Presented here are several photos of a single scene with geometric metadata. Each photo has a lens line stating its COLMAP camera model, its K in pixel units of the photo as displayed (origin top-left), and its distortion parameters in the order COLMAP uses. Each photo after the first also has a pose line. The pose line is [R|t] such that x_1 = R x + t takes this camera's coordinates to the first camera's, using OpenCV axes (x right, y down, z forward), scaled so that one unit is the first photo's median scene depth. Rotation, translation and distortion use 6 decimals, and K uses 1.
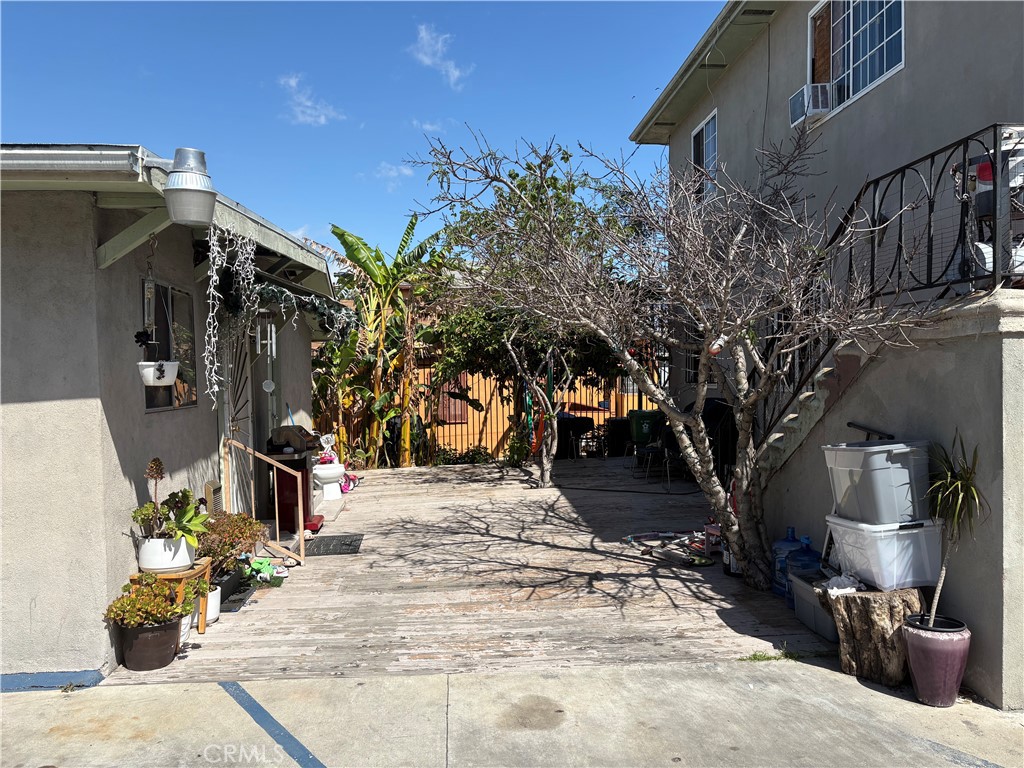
lens RADIAL K [[776.2, 0, 512.0], [0, 776.2, 384.0], [0, 0, 1]] dist [0.086324, -0.095283]
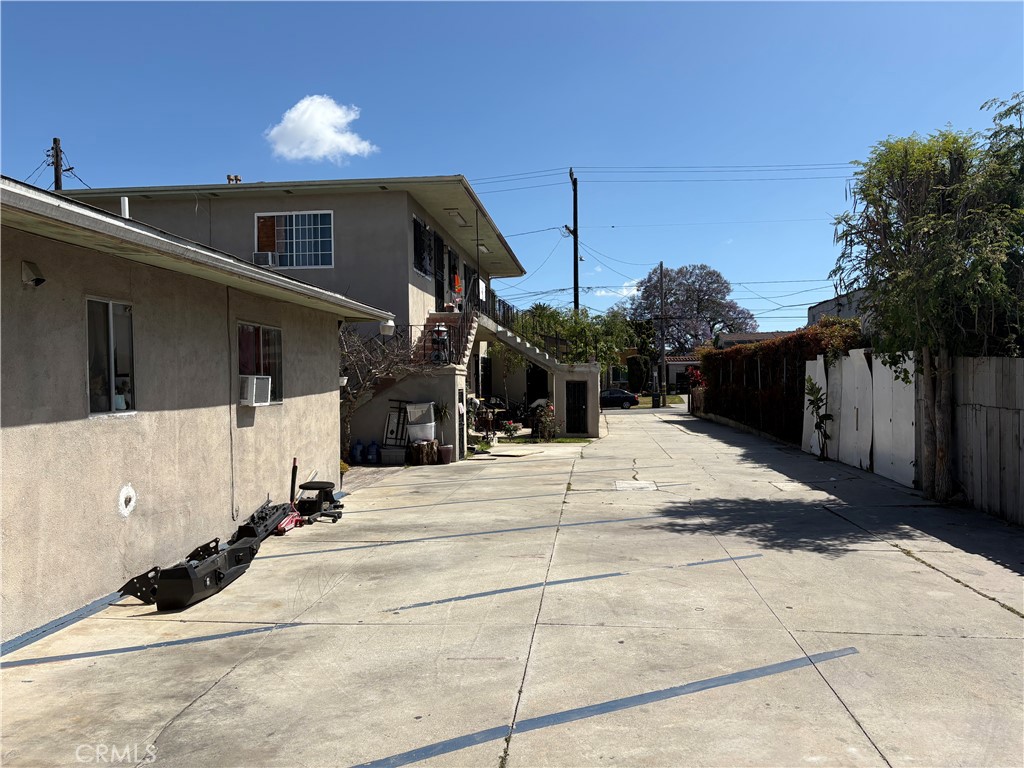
lens RADIAL K [[776.2, 0, 512.0], [0, 776.2, 384.0], [0, 0, 1]] dist [0.086324, -0.095283]
pose [[0.184773, 0.007932, 0.982749, -2.987566], [0.022741, 0.999665, -0.012344, 0.043375], [-0.982518, 0.024629, 0.184530, -0.070833]]
